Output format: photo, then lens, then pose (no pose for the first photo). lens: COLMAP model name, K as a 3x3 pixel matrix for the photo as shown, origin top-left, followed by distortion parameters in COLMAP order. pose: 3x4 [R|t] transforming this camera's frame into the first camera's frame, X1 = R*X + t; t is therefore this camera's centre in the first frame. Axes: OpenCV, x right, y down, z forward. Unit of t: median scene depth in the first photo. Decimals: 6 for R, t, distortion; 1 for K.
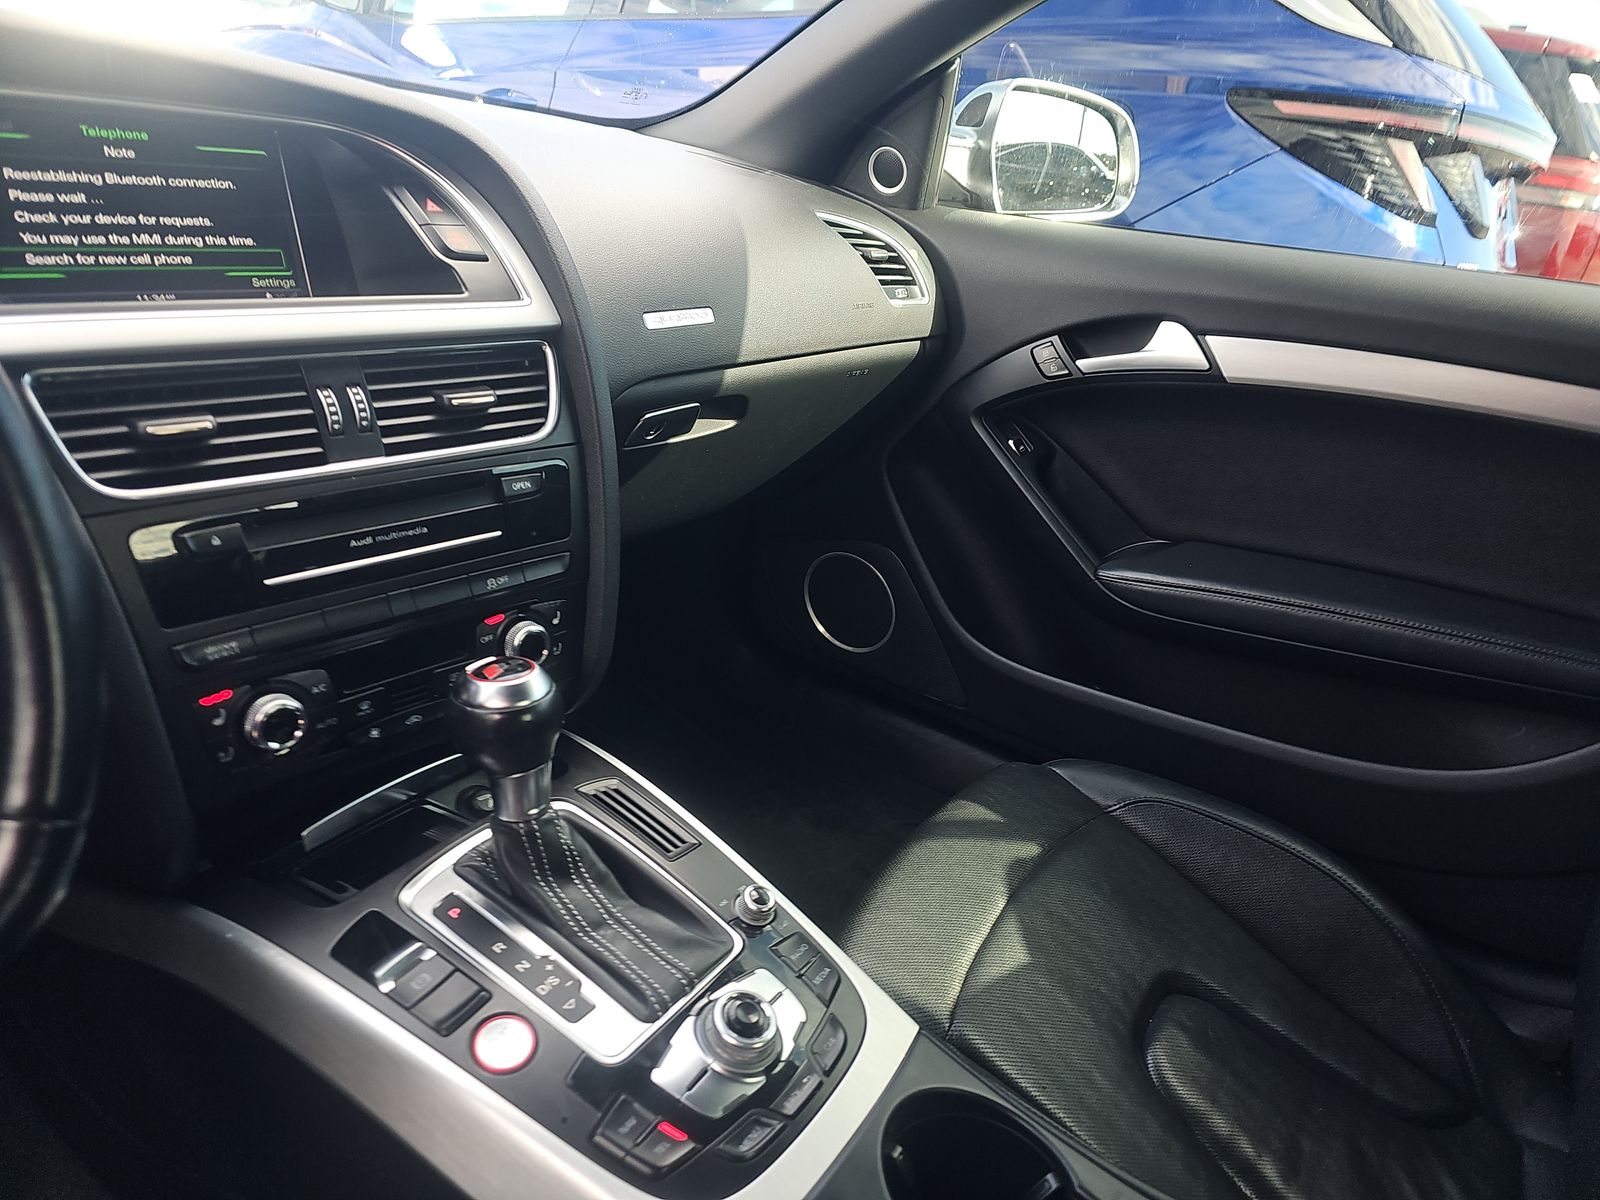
lens RADIAL K [[1065.6, 0, 798.2], [0, 1065.6, 609.0], [0, 0, 1]] dist [0.009241, -0.000332]
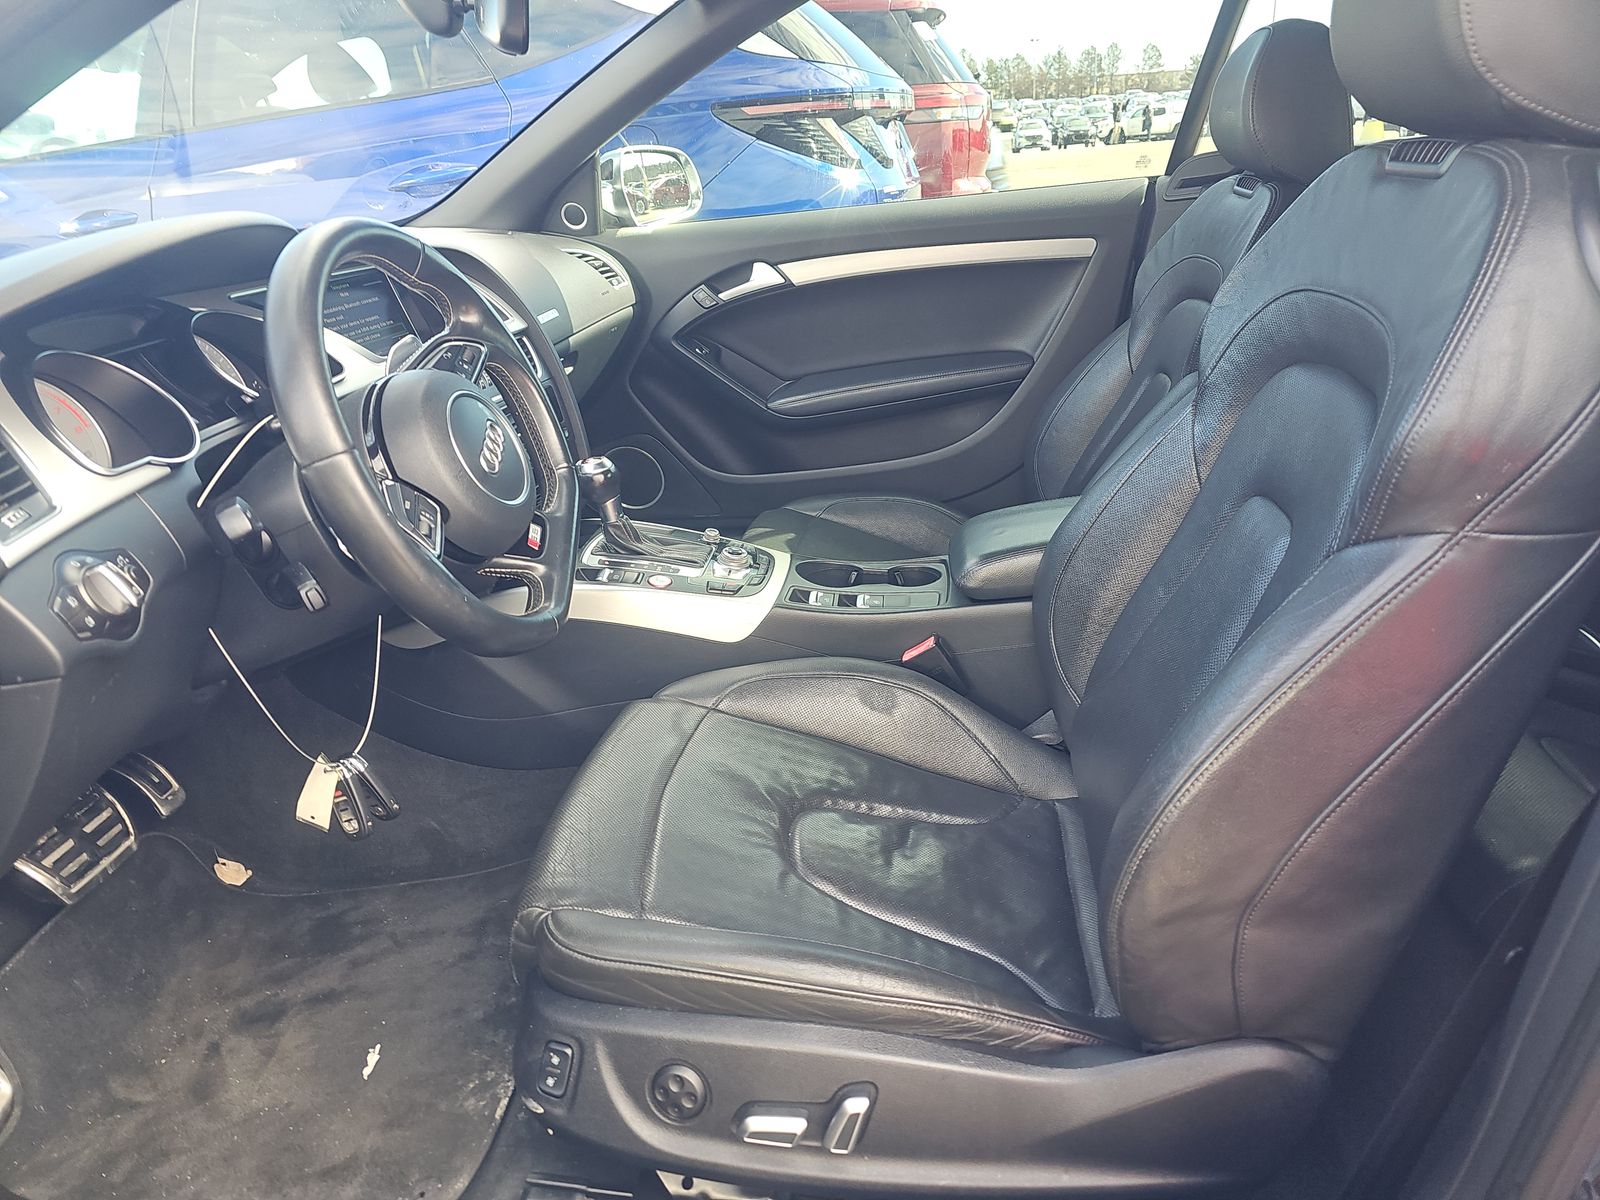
lens RADIAL K [[1065.6, 0, 803.5], [0, 1065.6, 595.5], [0, 0, 1]] dist [0.009241, -0.000332]
pose [[0.877591, -0.335104, 0.342841, -0.390948], [0.334360, 0.940323, 0.063218, 0.174479], [-0.343566, 0.059153, 0.937264, -0.693659]]
